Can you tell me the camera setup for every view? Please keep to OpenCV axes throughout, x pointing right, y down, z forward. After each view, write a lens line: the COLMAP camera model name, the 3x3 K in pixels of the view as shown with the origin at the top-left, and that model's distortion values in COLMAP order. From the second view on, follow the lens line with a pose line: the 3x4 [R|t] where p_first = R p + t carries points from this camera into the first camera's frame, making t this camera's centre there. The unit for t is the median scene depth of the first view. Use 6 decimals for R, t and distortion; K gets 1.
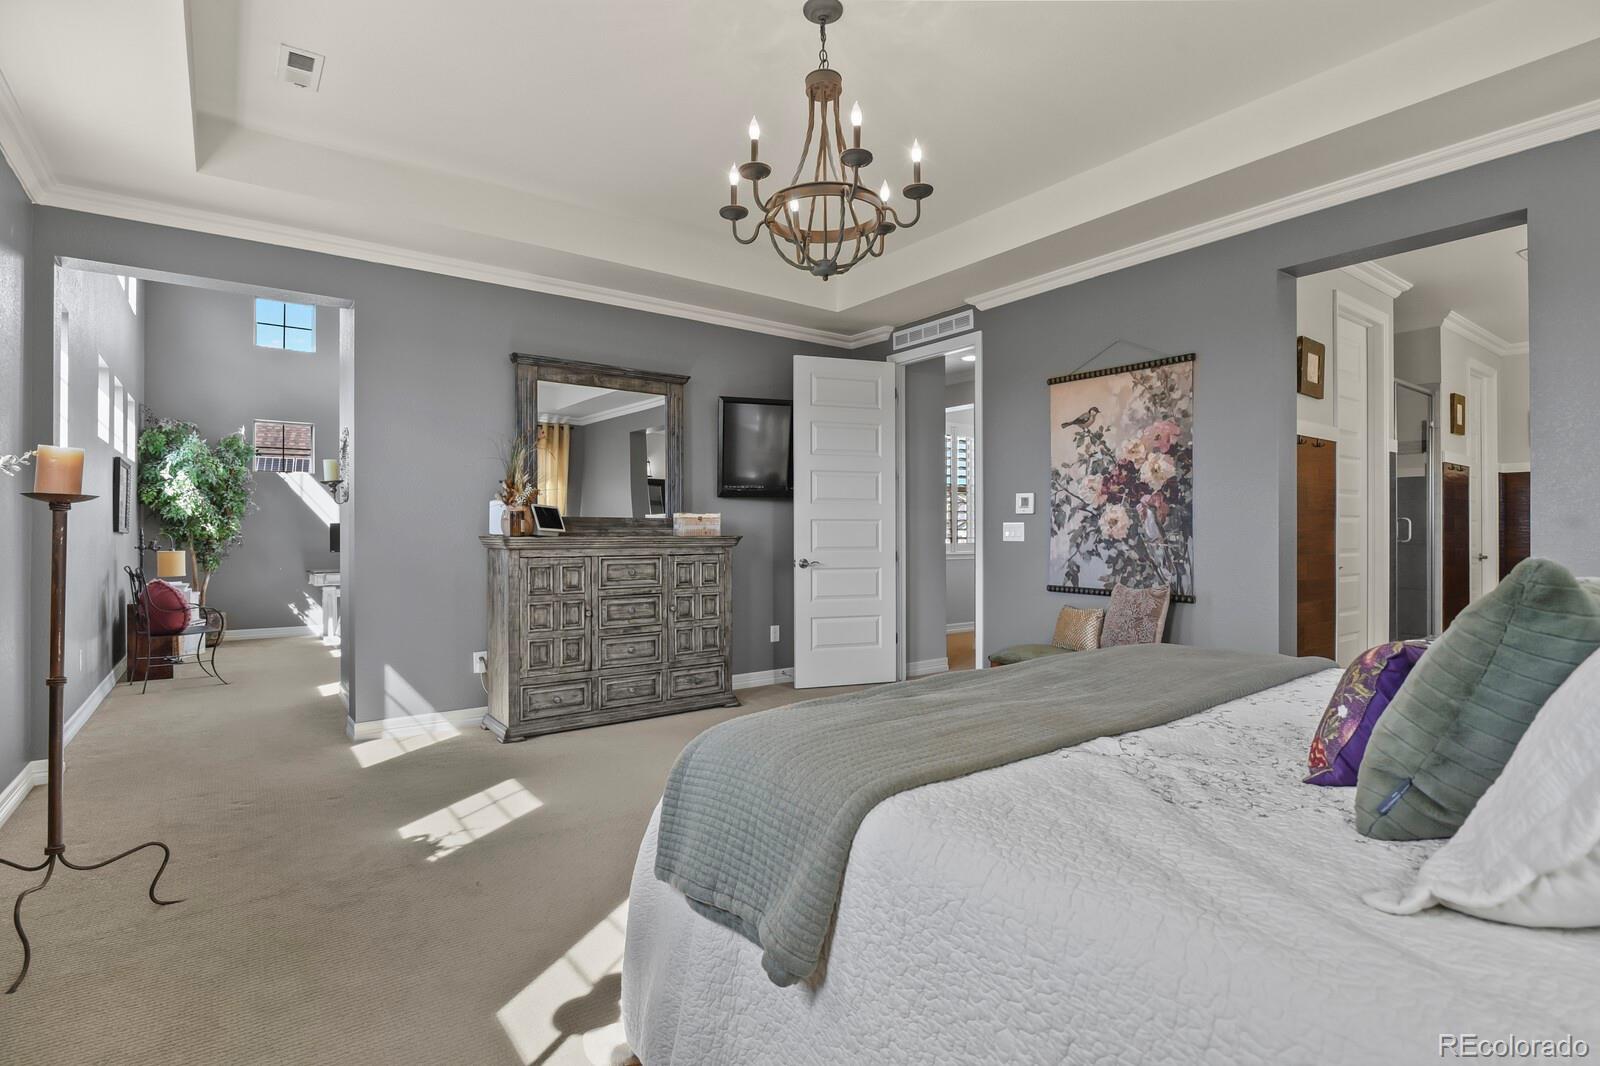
lens RADIAL K [[773.1, 0, 797.6], [0, 773.1, 534.8], [0, 0, 1]] dist [-0.006314, -0.001621]
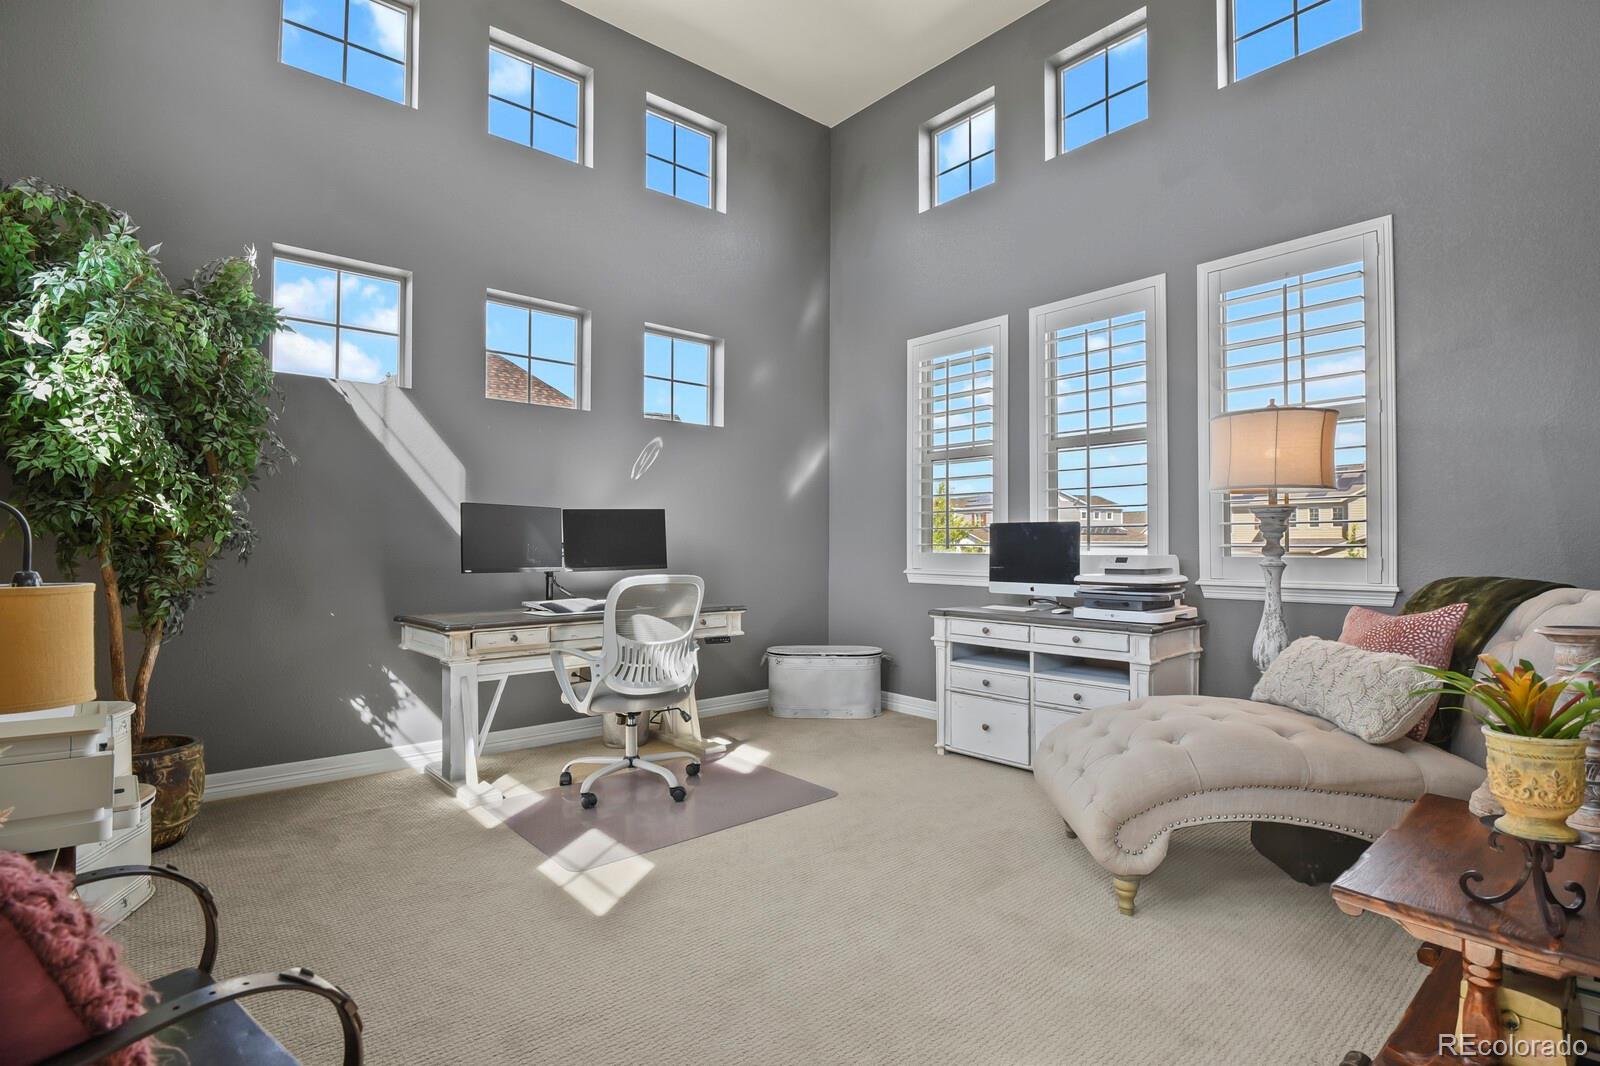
lens RADIAL K [[773.1, 0, 793.4], [0, 773.1, 537.5], [0, 0, 1]] dist [-0.006314, -0.001621]
pose [[0.996902, 0.006710, 0.078362, -0.506742], [-0.005673, 0.999894, -0.013441, 0.008465], [-0.078444, 0.012954, 0.996834, 0.630981]]
